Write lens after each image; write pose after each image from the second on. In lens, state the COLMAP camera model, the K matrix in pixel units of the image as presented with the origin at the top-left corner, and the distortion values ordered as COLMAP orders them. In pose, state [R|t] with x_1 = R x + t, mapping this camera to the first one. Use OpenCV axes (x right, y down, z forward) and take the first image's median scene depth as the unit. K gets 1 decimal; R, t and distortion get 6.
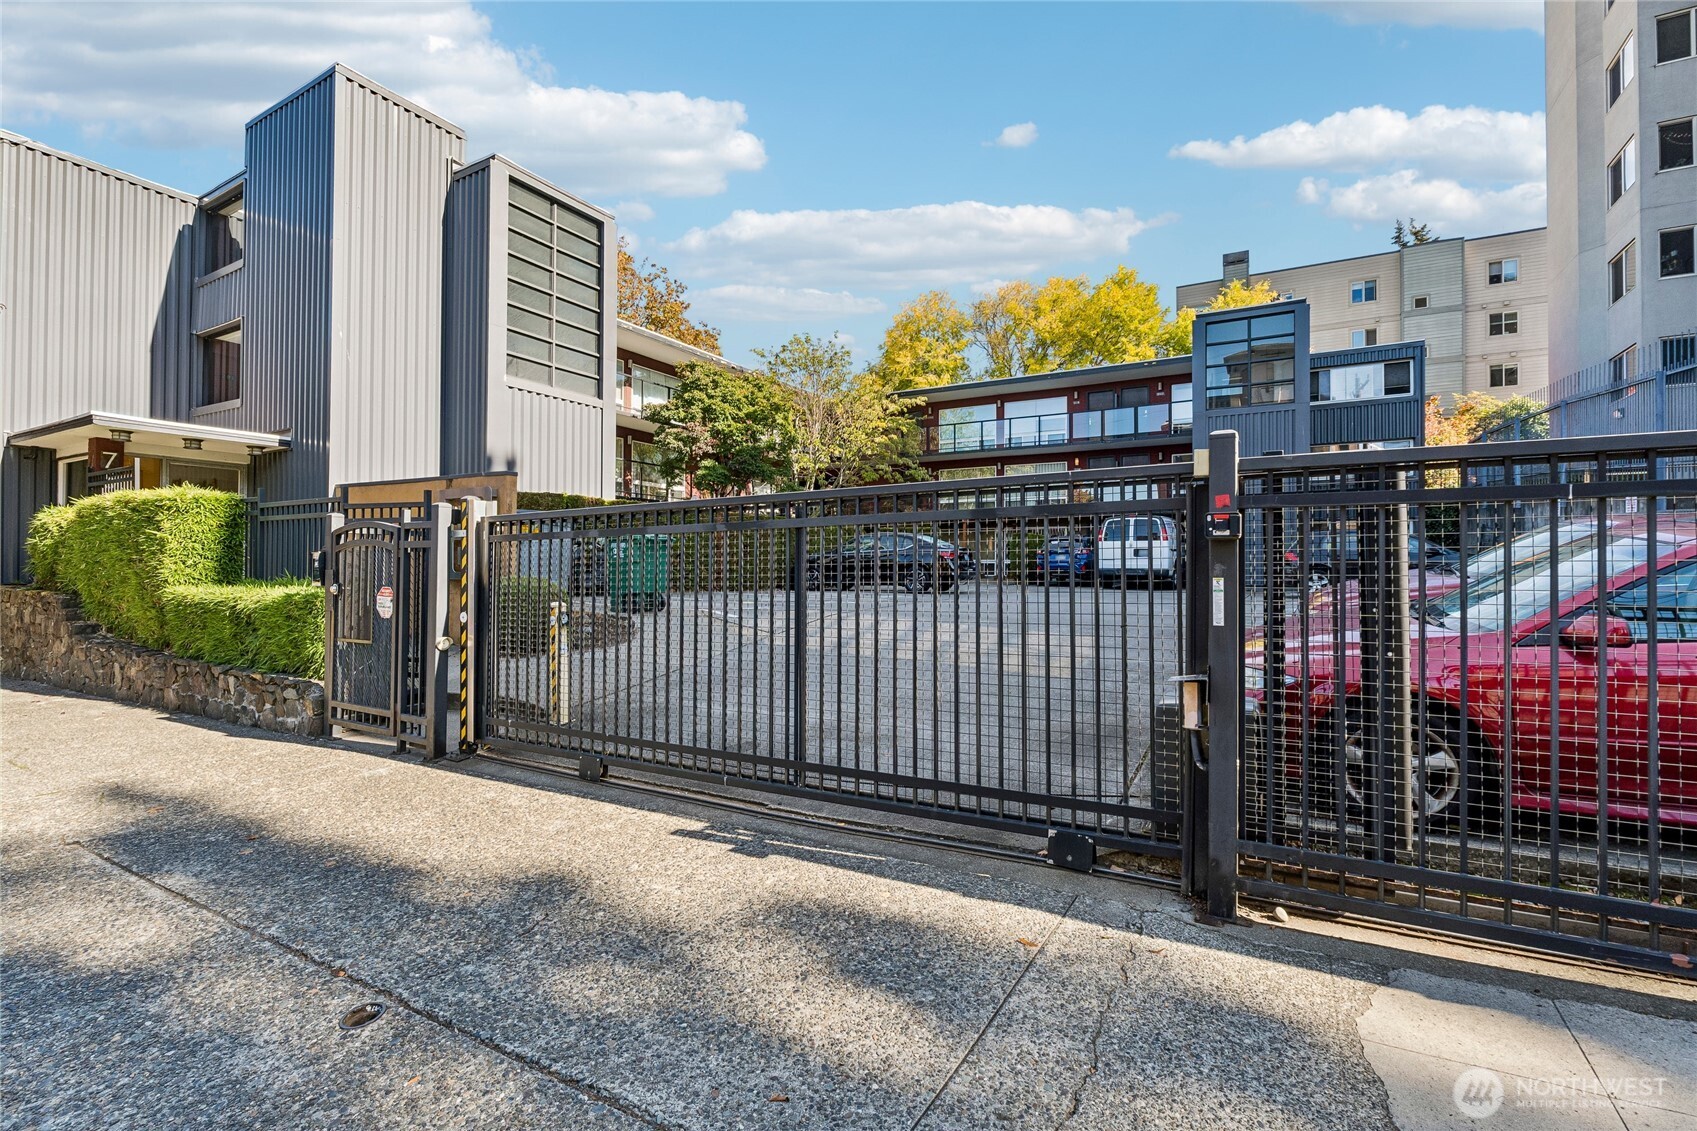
lens RADIAL K [[768.3, 0, 848.5], [0, 768.3, 565.5], [0, 0, 1]] dist [0.000532, -0.000105]
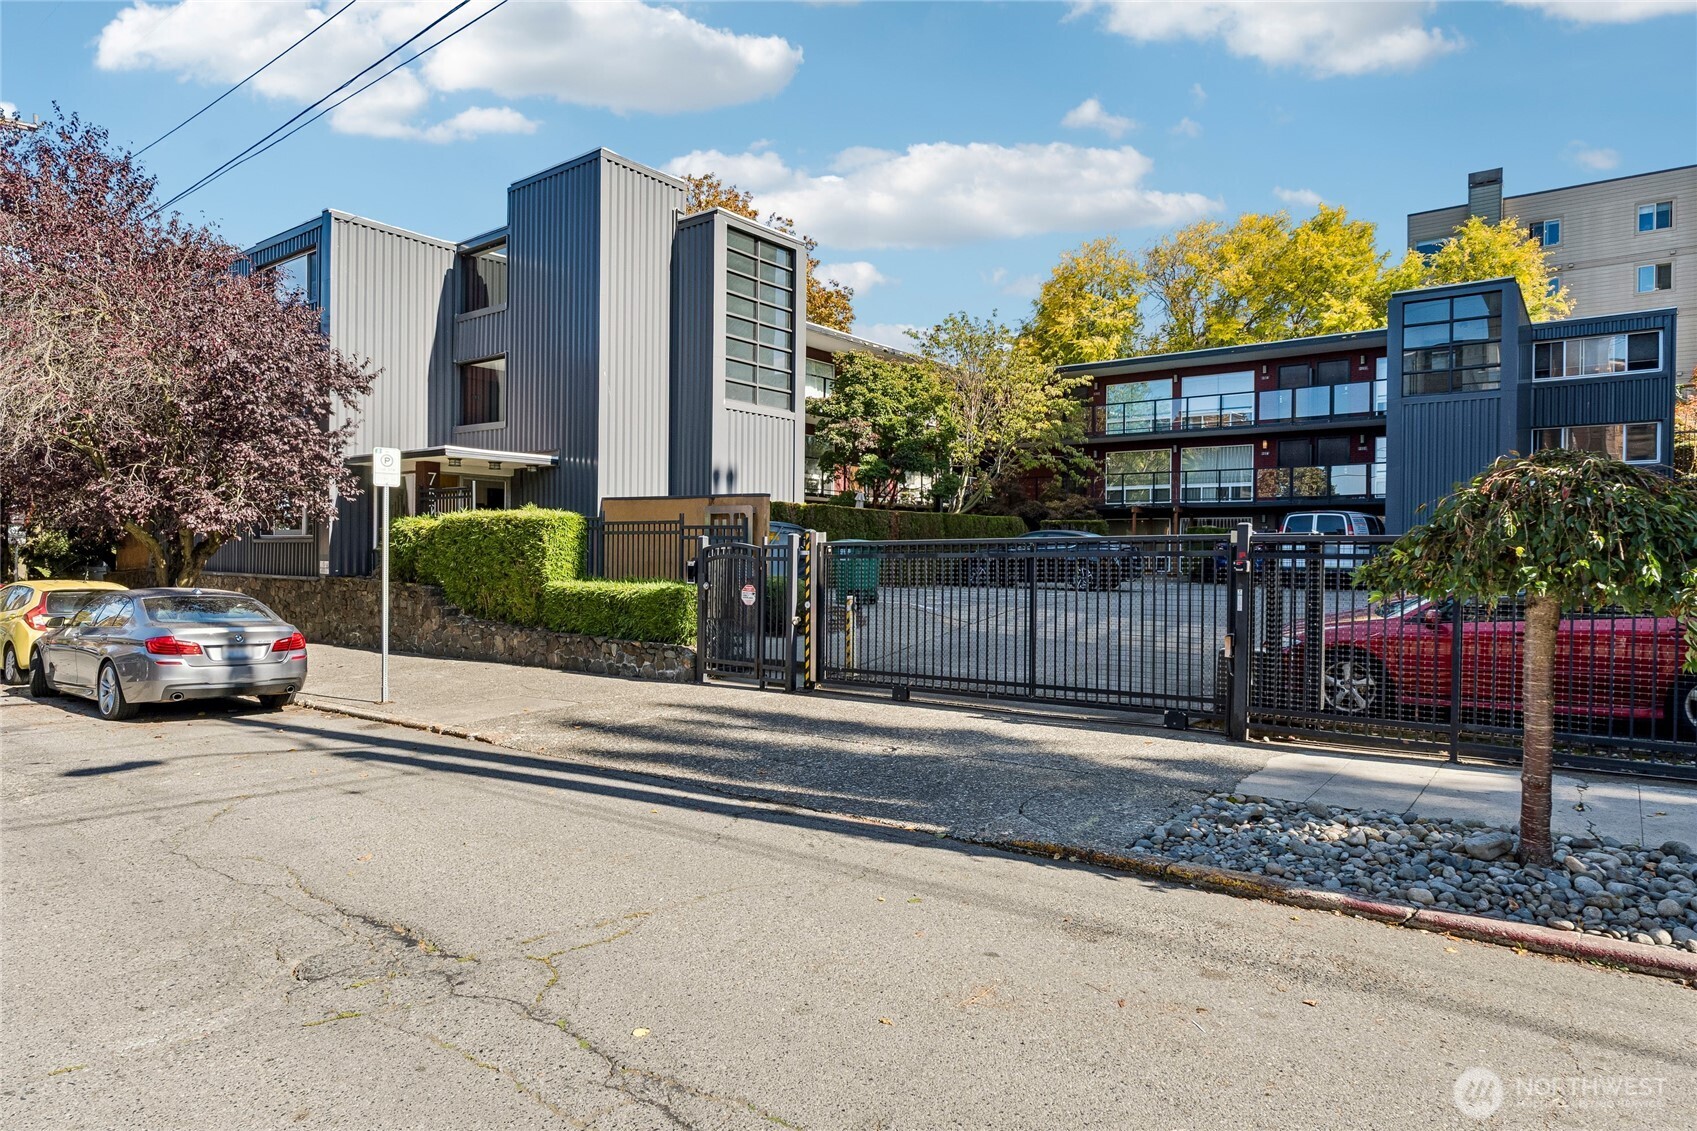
lens RADIAL K [[1029.0, 0, 842.8], [0, 1029.0, 554.7], [0, 0, 1]] dist [0.002839, 0.001155]
pose [[0.991497, 0.006558, -0.129963, -0.042080], [-0.005914, 0.999968, 0.005340, -0.014311], [0.129994, -0.004526, 0.991504, -0.326113]]
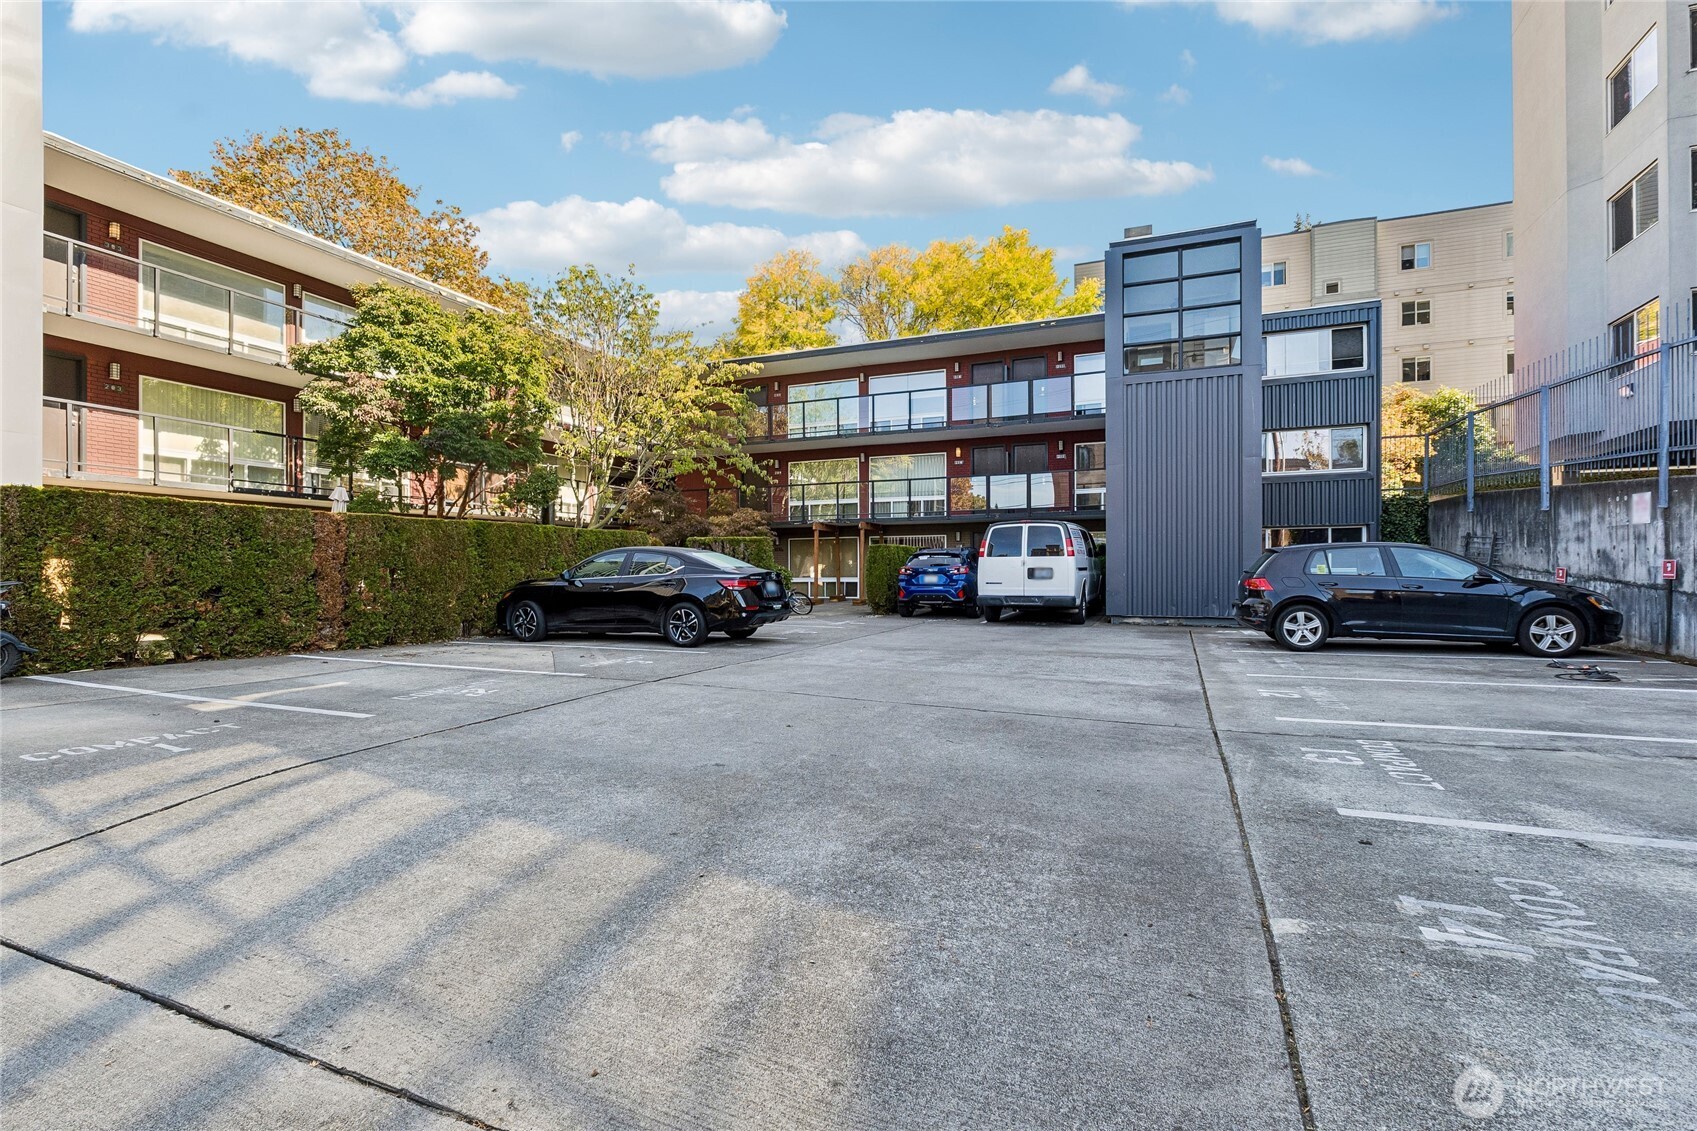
lens RADIAL K [[768.3, 0, 848.5], [0, 768.3, 565.5], [0, 0, 1]] dist [0.000532, -0.000105]
pose [[0.992627, -0.004291, 0.121136, 0.120273], [0.005102, 0.999967, -0.006385, -0.019878], [-0.121105, 0.006956, 0.992615, 0.314065]]
